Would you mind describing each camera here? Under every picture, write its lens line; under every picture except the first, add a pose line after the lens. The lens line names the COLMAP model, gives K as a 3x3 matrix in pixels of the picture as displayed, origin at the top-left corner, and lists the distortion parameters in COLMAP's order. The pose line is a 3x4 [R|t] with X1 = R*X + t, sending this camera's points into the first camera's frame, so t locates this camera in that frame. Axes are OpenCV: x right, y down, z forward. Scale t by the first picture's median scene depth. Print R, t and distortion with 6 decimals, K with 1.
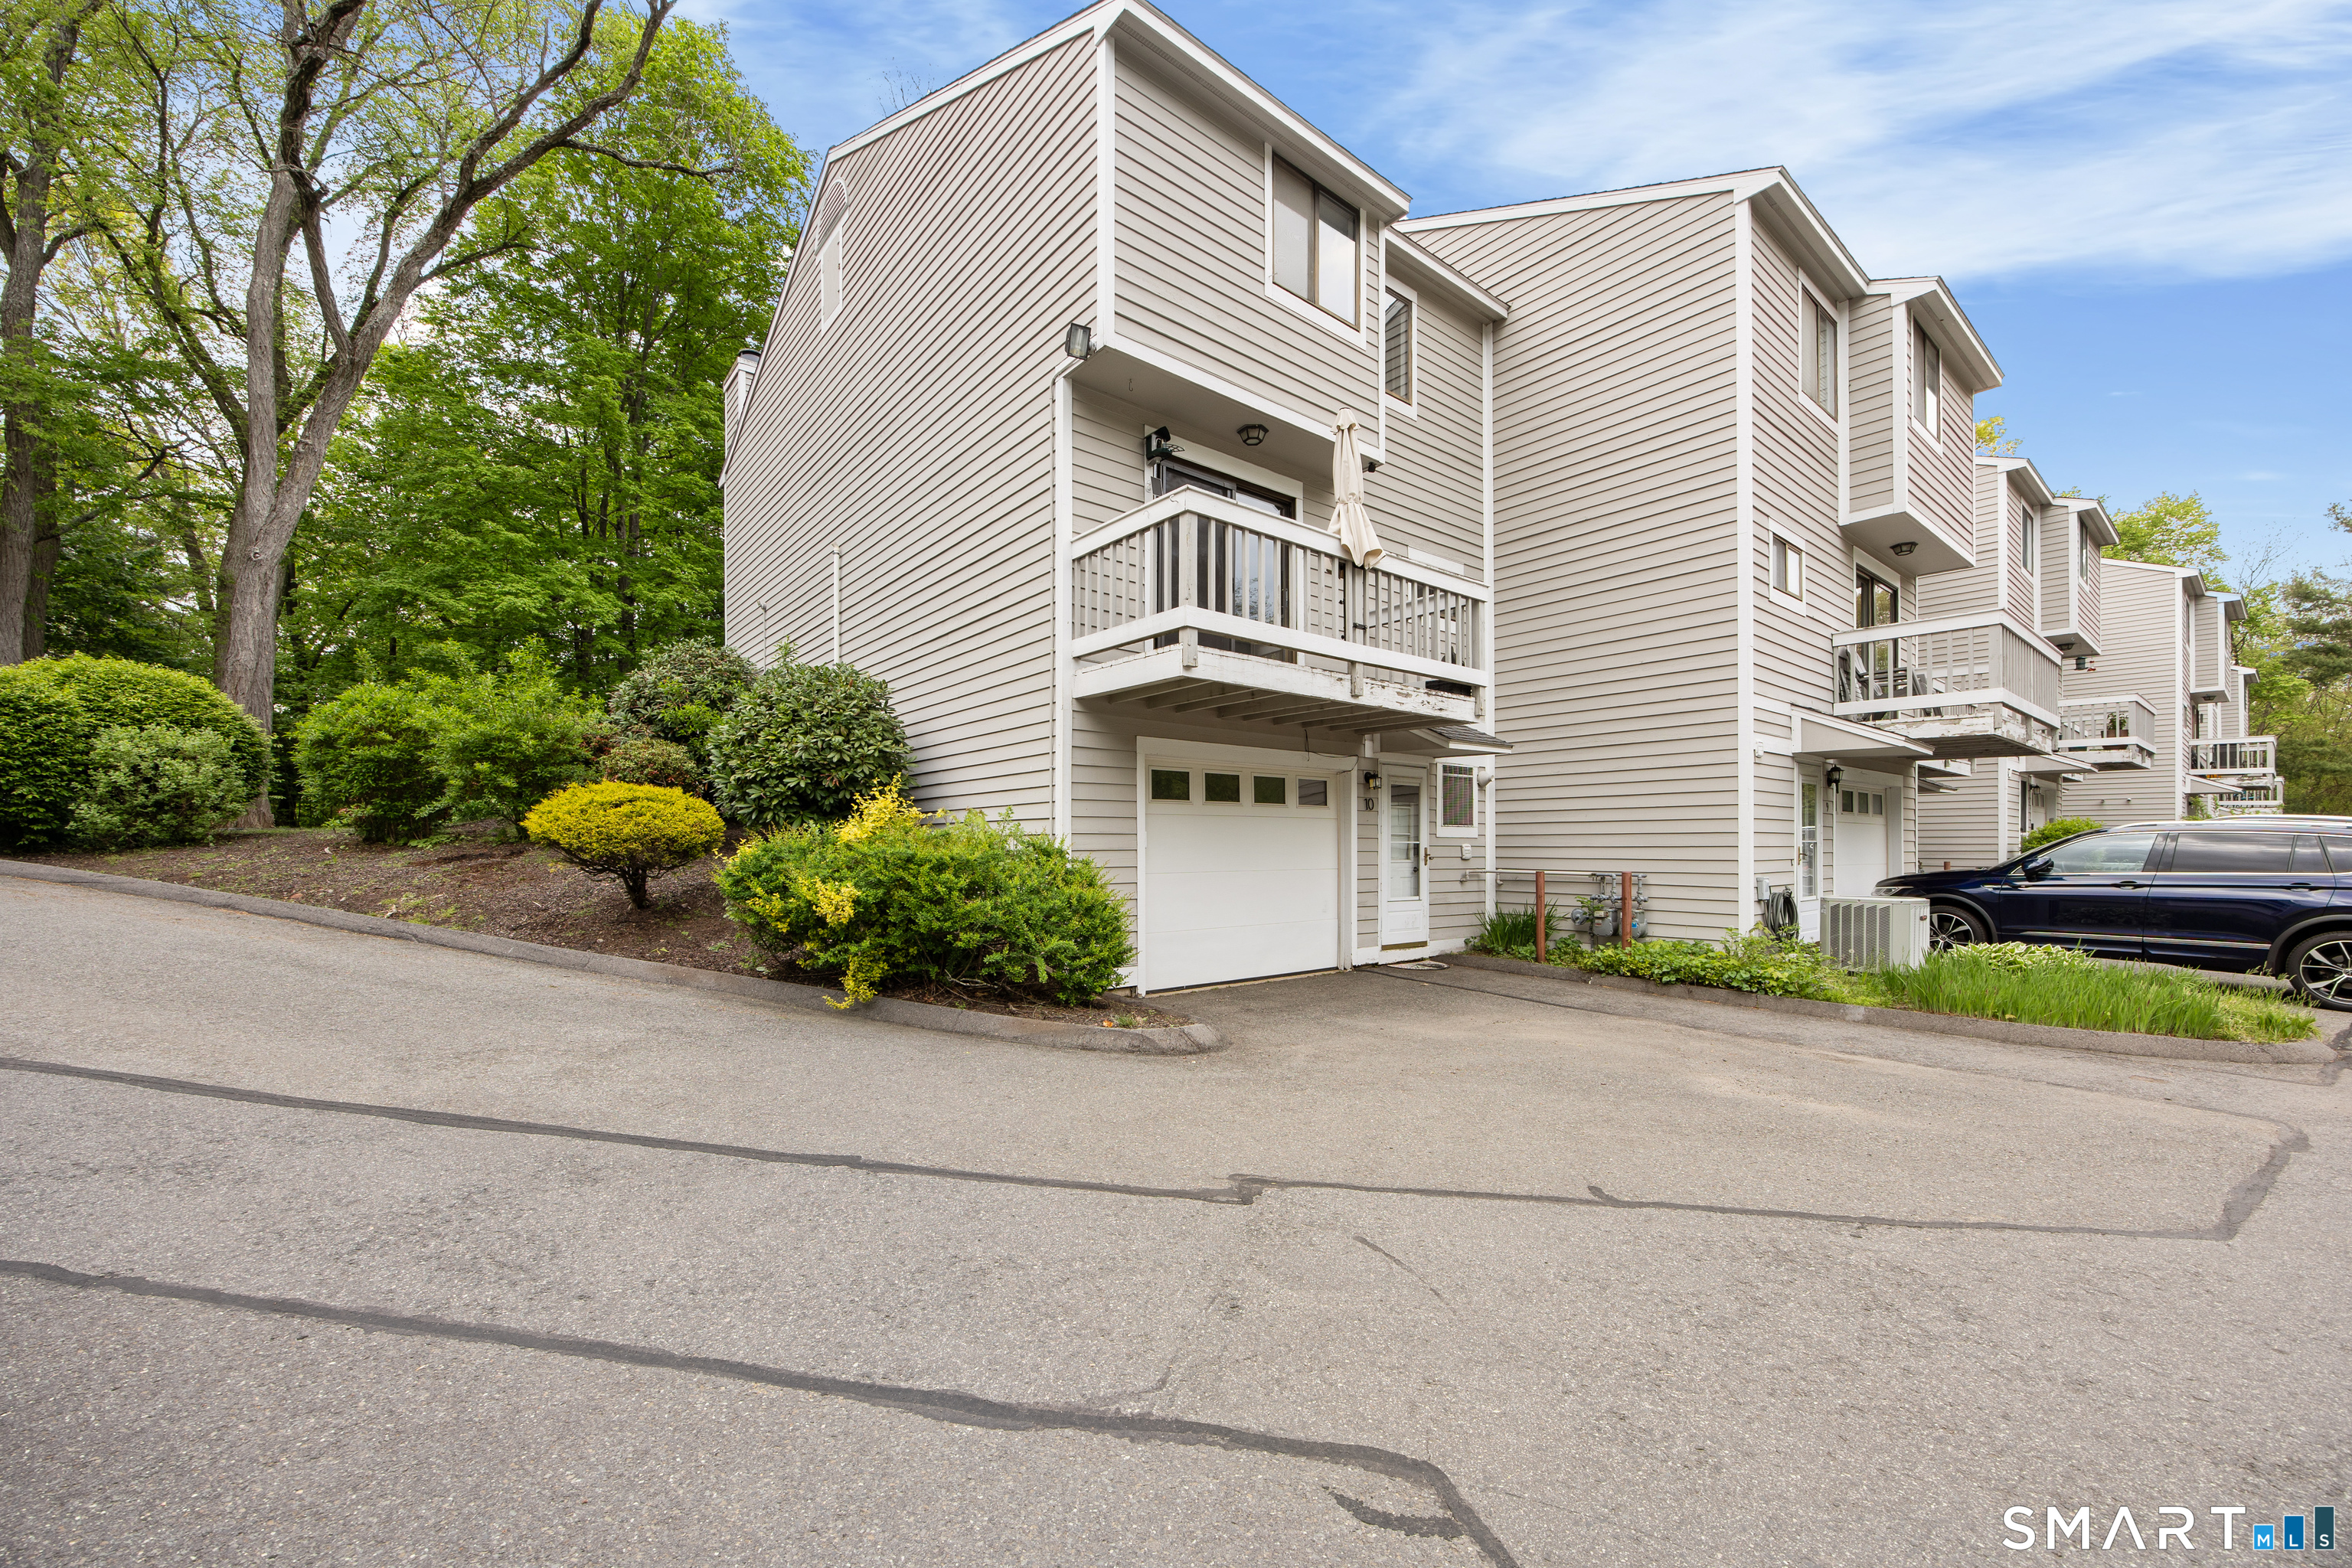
lens RADIAL K [[927.7, 0, 1158.1], [0, 927.7, 850.2], [0, 0, 1]] dist [0.002534, -0.000334]
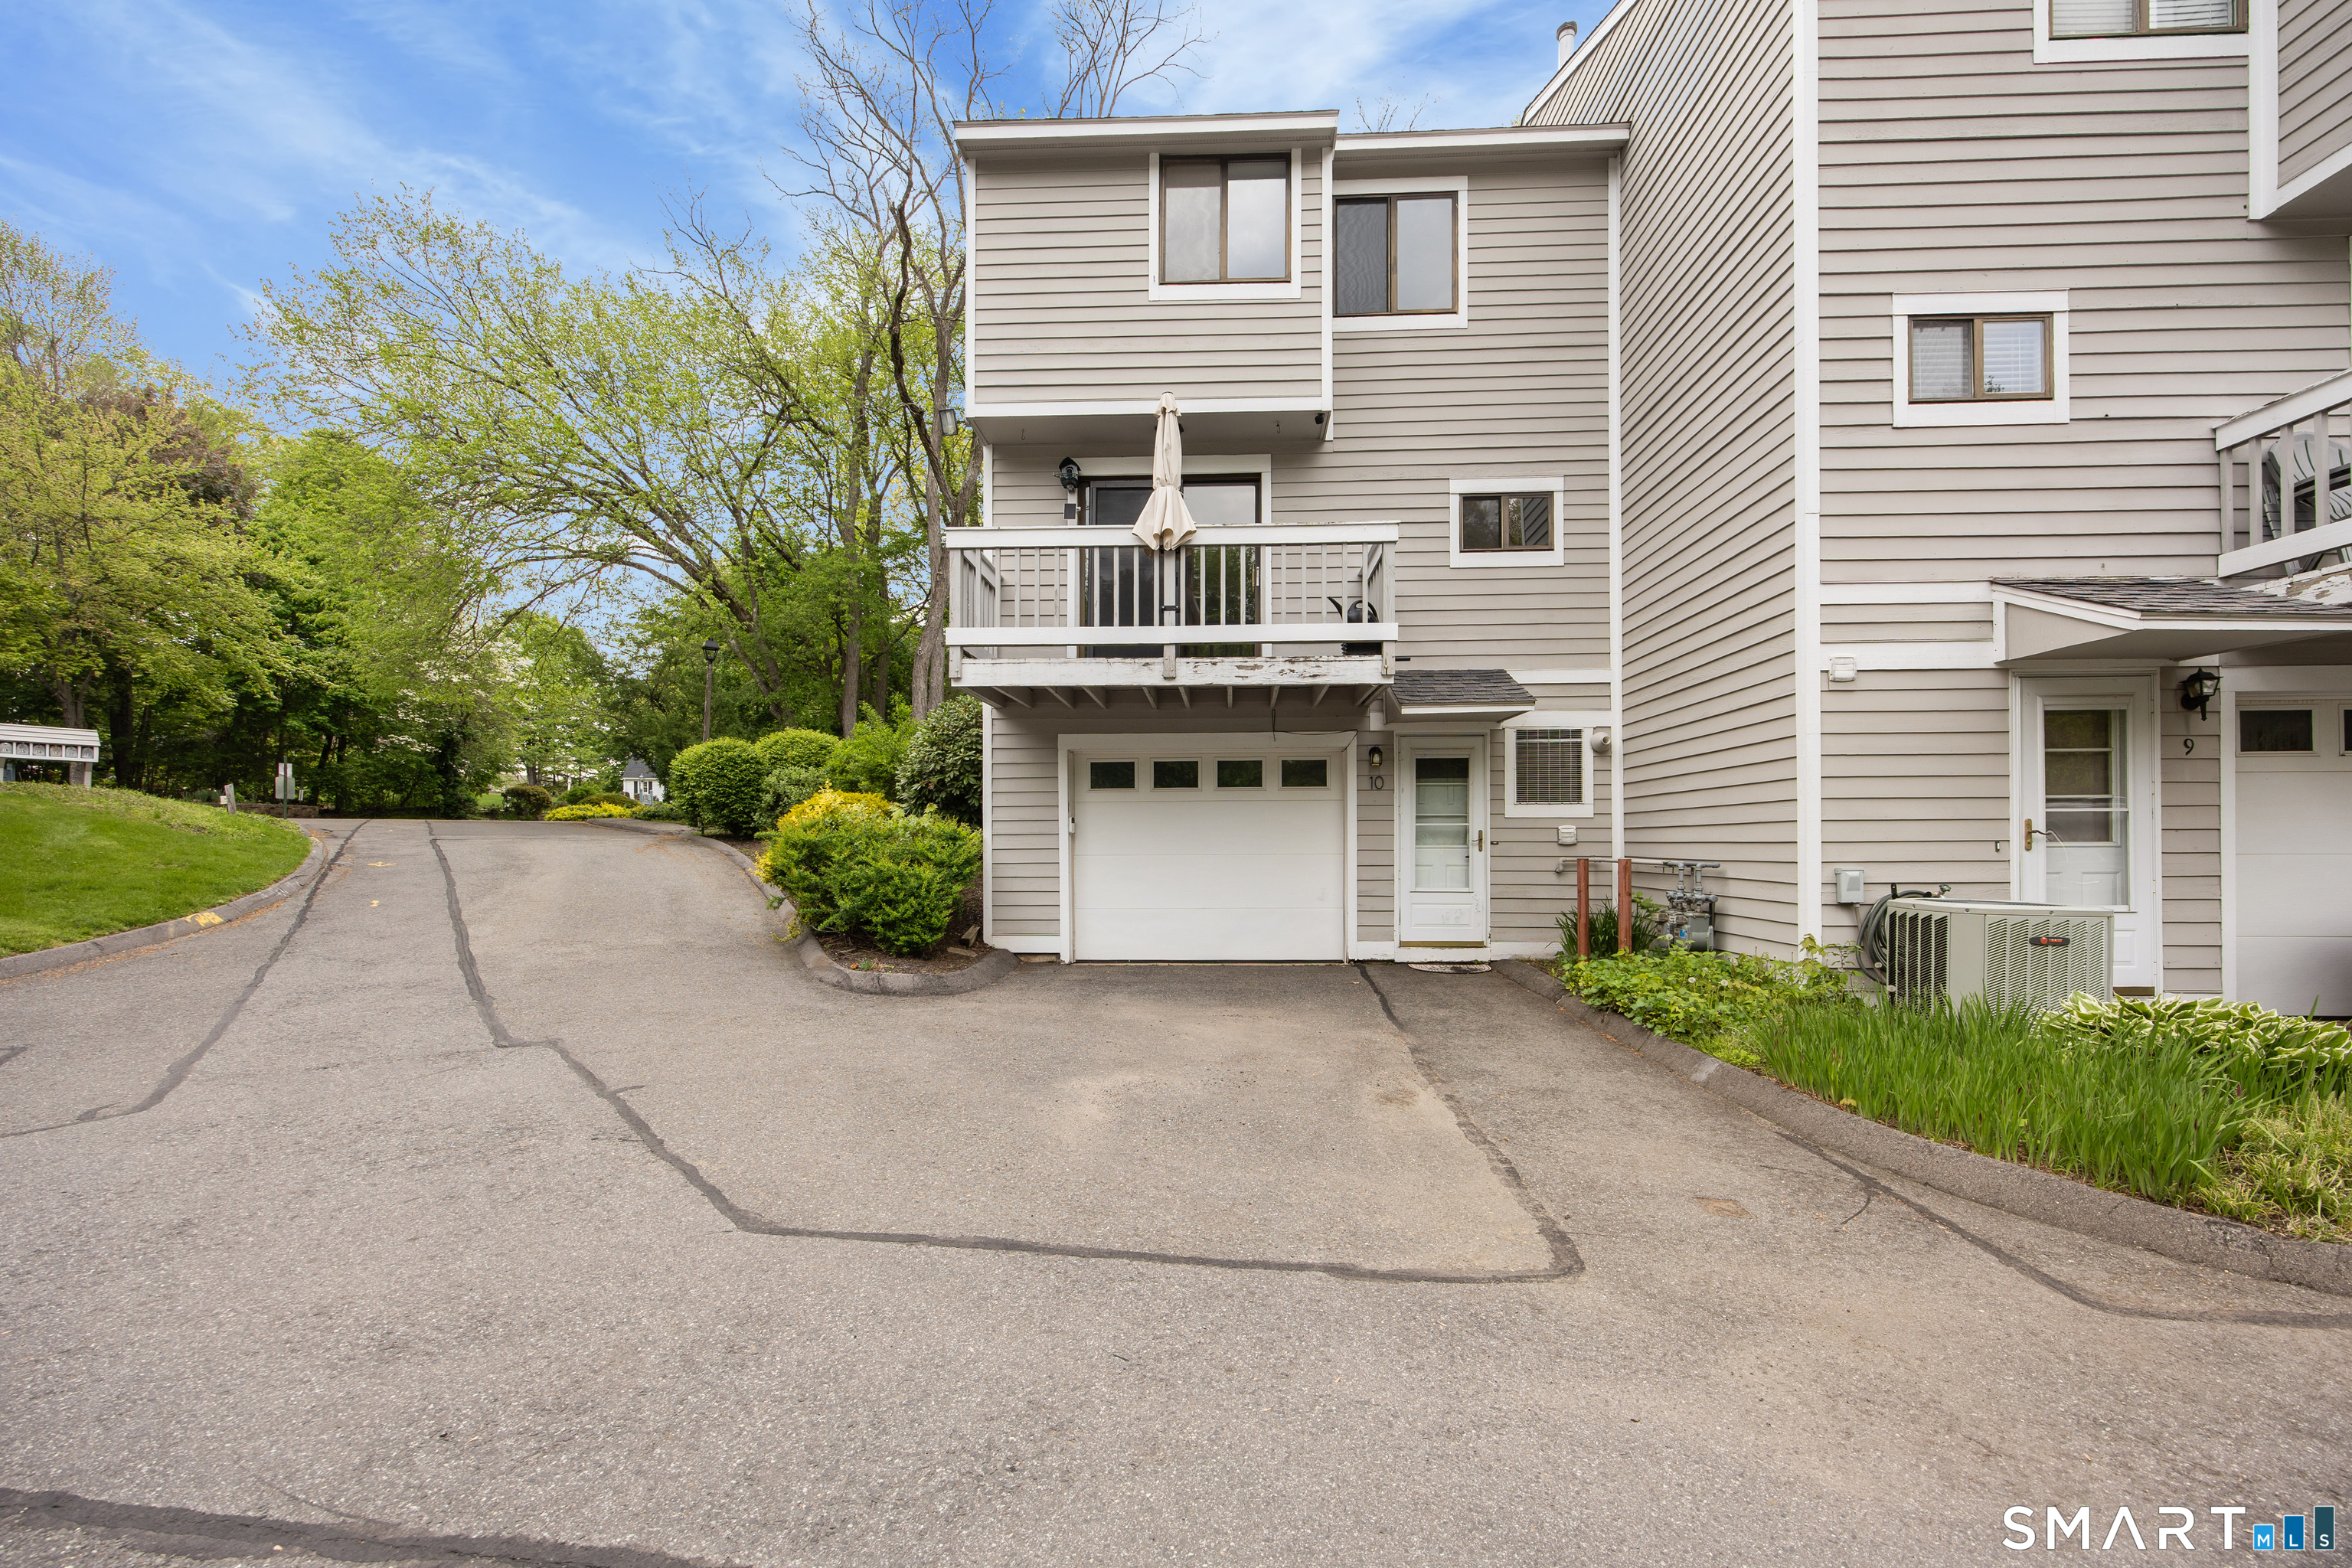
lens RADIAL K [[927.7, 0, 1163.9], [0, 927.7, 845.5], [0, 0, 1]] dist [0.002534, -0.000334]
pose [[0.744319, -0.003092, -0.667817, 0.683298], [0.001620, 0.999995, -0.002824, 0.013813], [0.667822, 0.001020, 0.744320, 0.195746]]
